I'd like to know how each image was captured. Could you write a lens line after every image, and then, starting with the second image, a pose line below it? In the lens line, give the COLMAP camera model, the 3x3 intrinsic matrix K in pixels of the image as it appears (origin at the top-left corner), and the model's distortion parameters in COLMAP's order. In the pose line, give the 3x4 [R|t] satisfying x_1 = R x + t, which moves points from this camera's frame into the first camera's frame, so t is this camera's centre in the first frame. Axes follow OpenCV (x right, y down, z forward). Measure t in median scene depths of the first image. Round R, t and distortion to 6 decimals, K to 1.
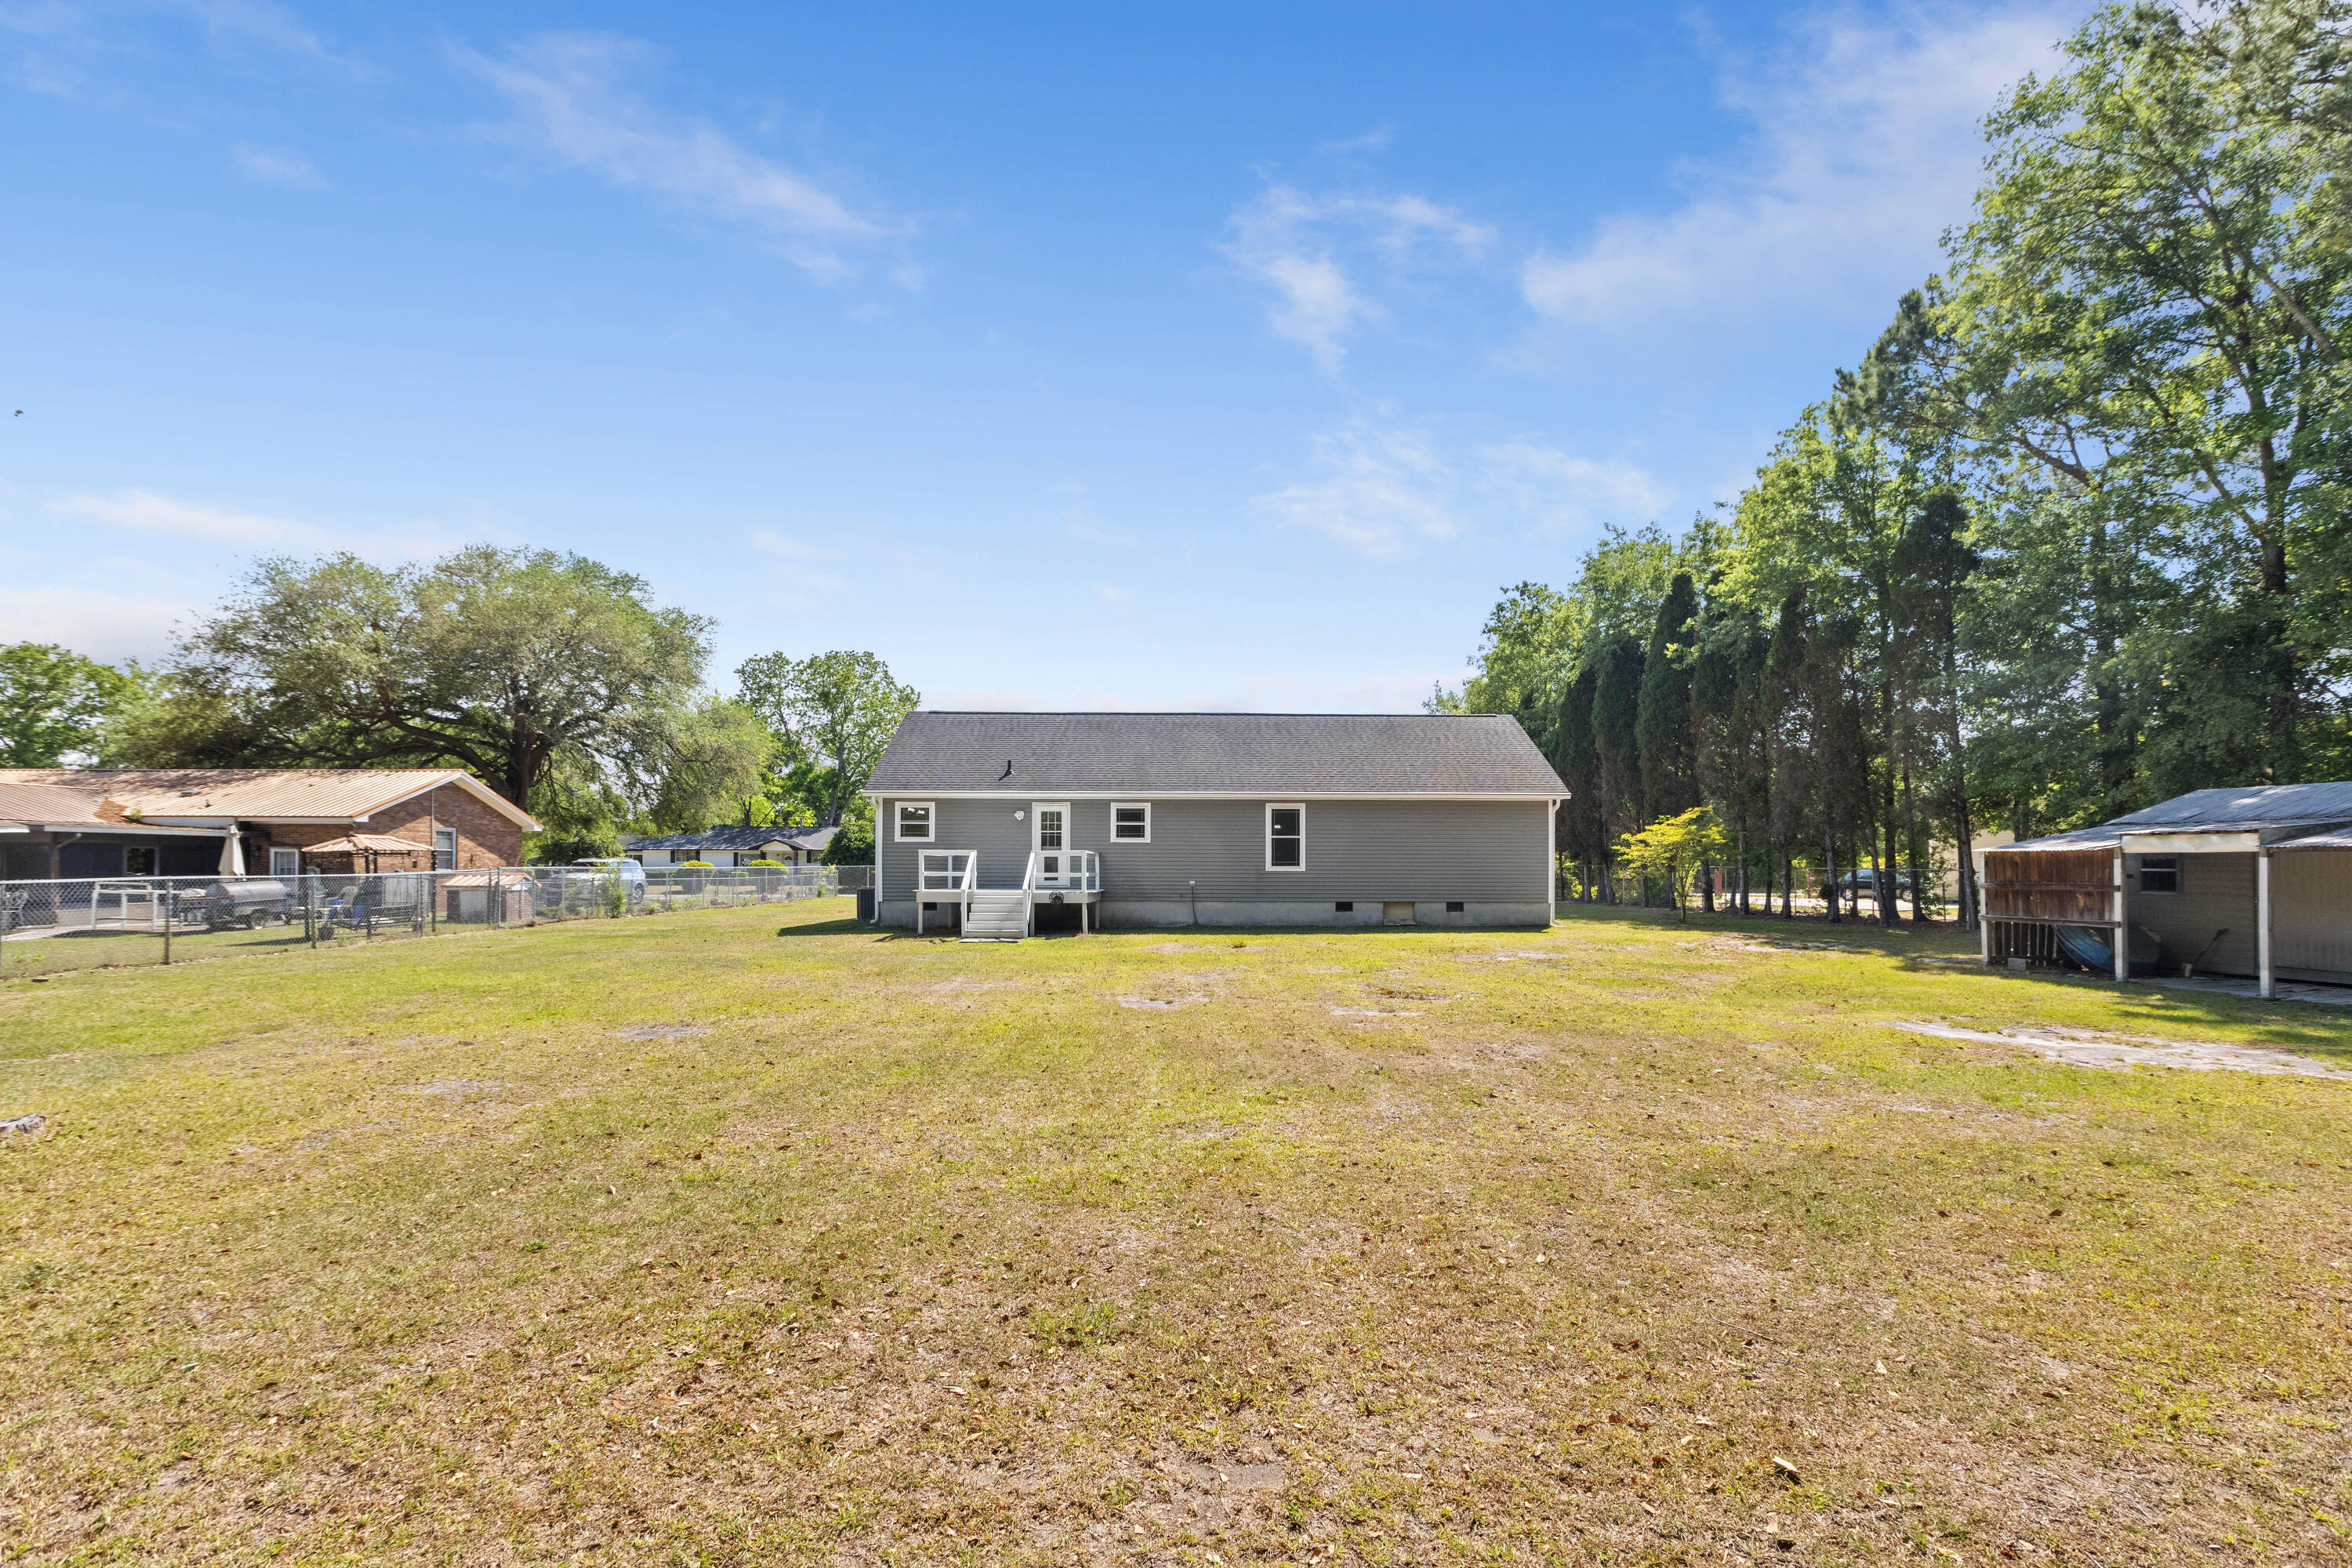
lens RADIAL K [[1077.0, 0, 1177.7], [0, 1077.0, 822.5], [0, 0, 1]] dist [0.000242, 0.000140]
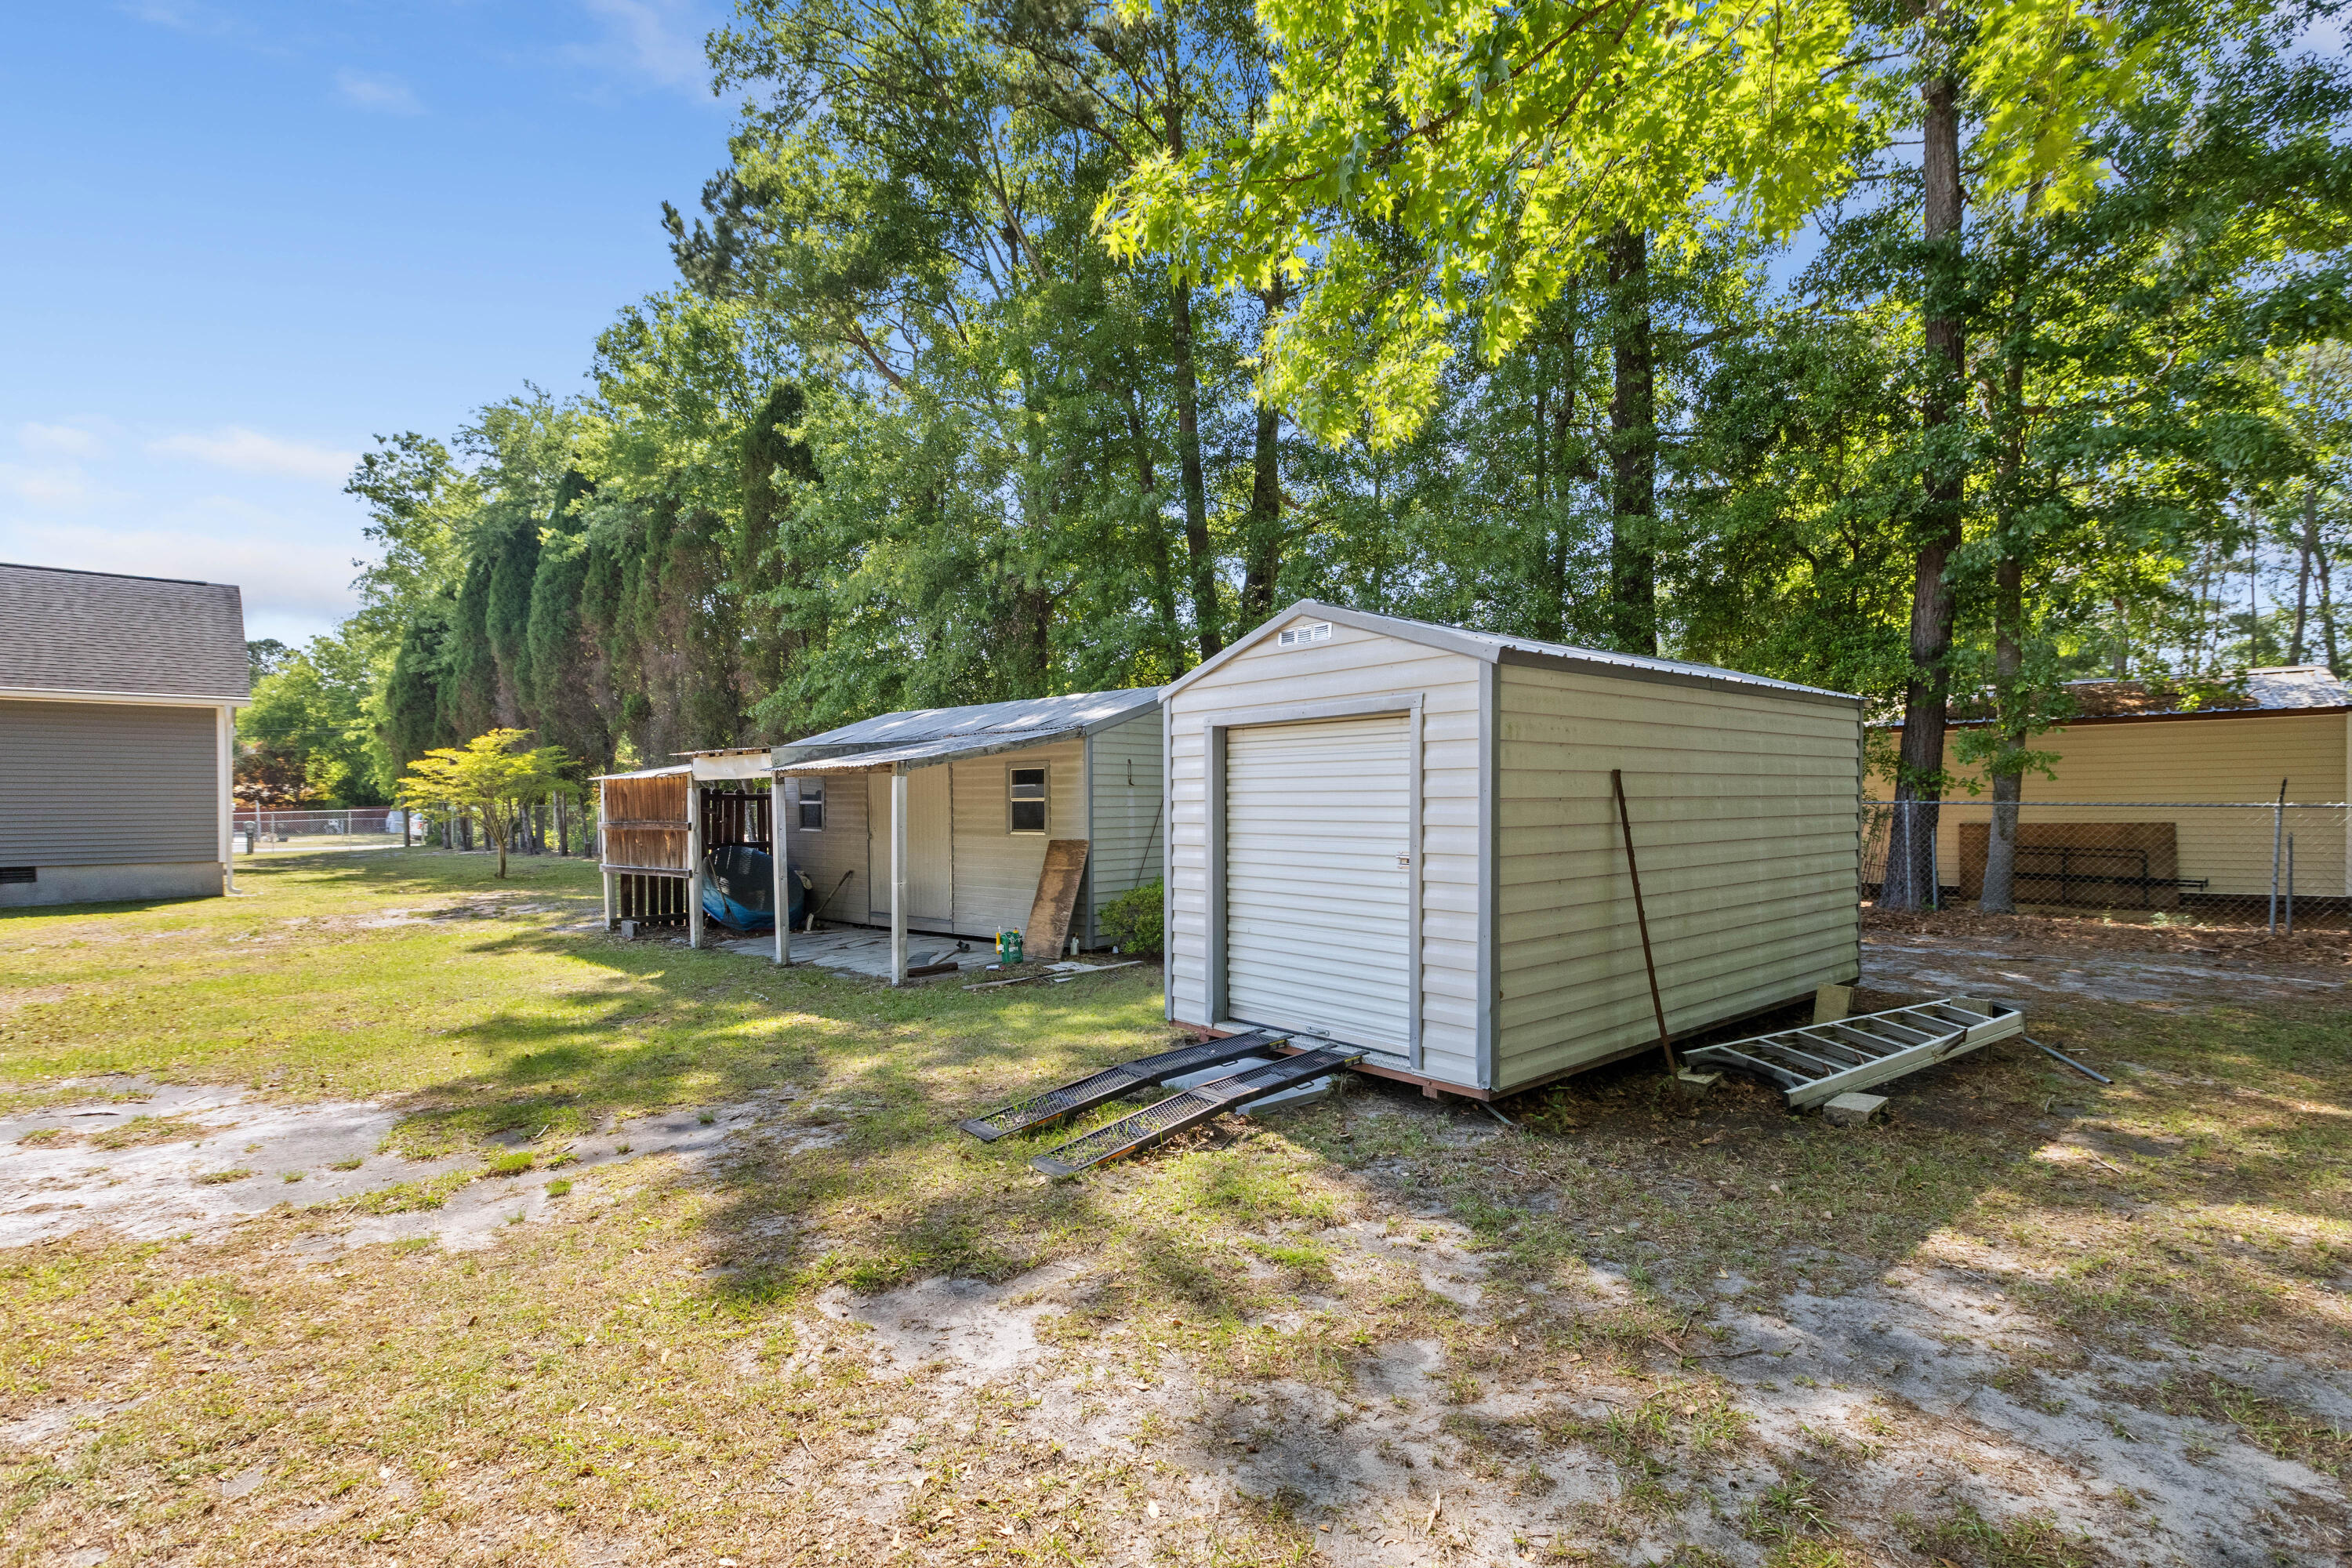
lens RADIAL K [[1082.8, 0, 1167.8], [0, 1082.8, 774.1], [0, 0, 1]] dist [-0.000026, 0.000632]
pose [[0.735116, 0.003078, 0.677934, 0.327368], [-0.013252, 0.999864, 0.009830, 0.006361], [-0.677812, -0.016210, 0.735057, 0.113941]]
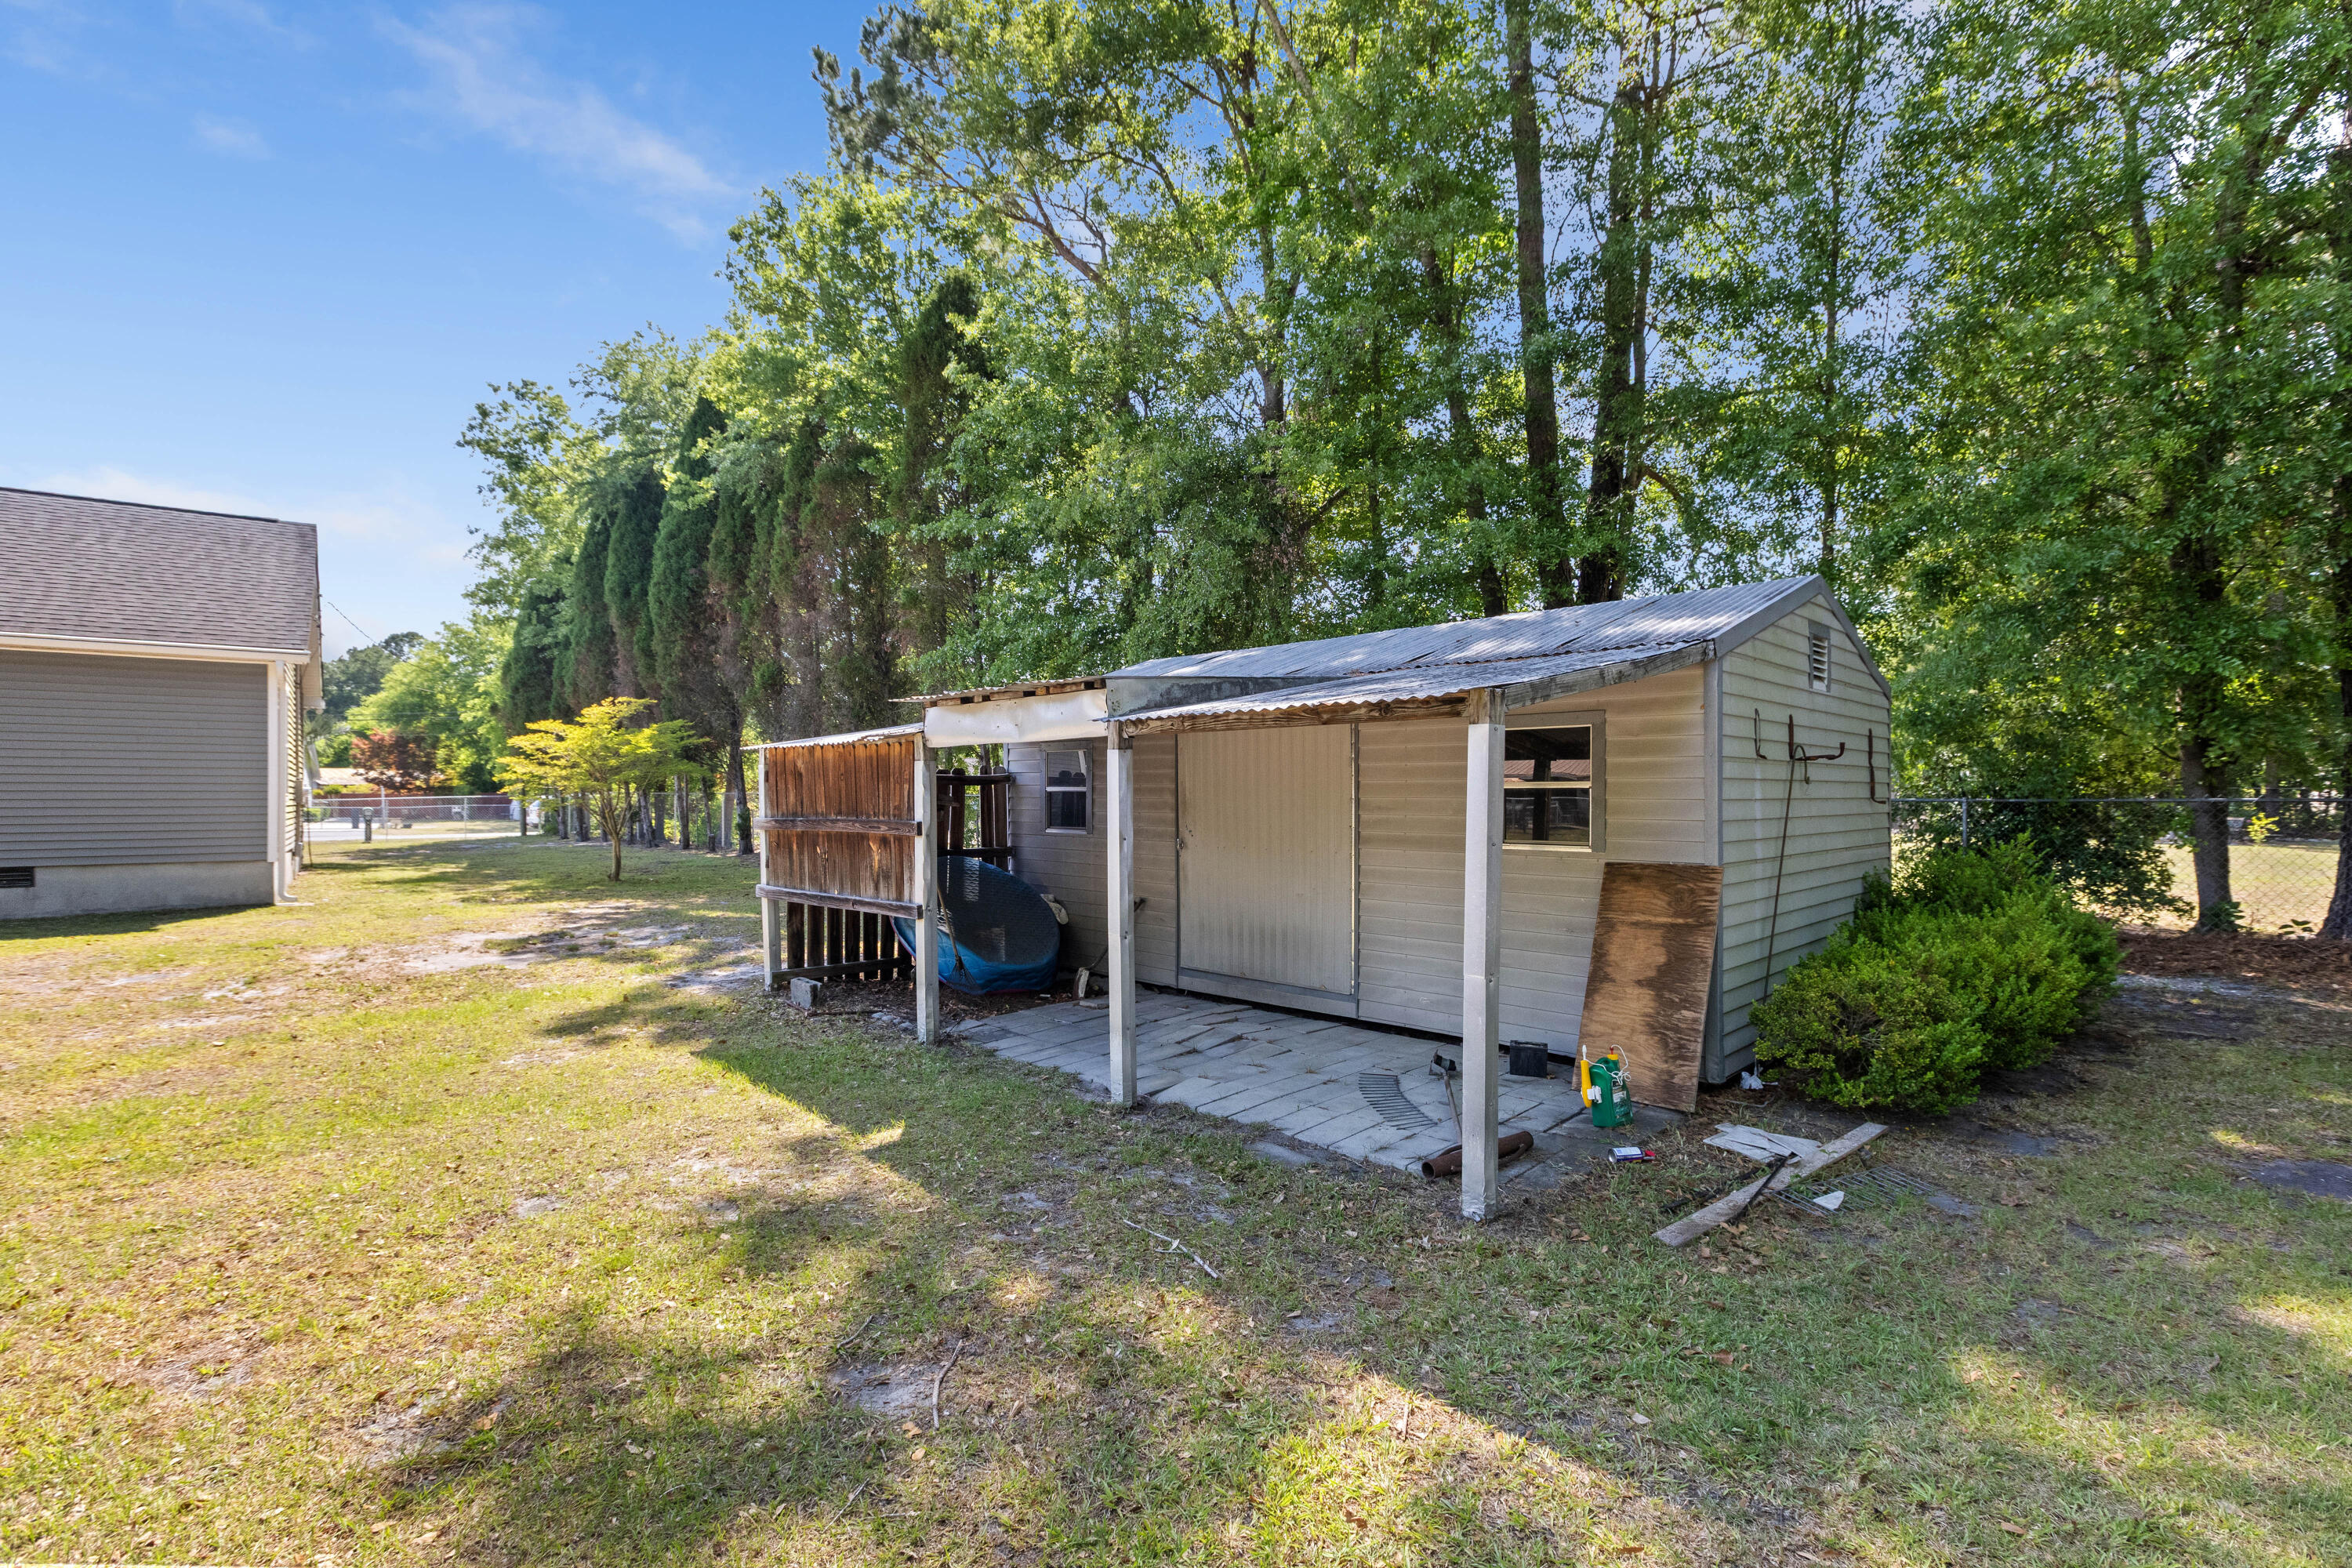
lens RADIAL K [[1080.5, 0, 1172.4], [0, 1080.5, 754.1], [0, 0, 1]] dist [0.000640, -0.000191]
pose [[0.787814, 0.012747, 0.615781, 0.372438], [-0.016642, 0.999861, 0.000594, 0.015745], [-0.615688, -0.010716, 0.787917, 0.323623]]
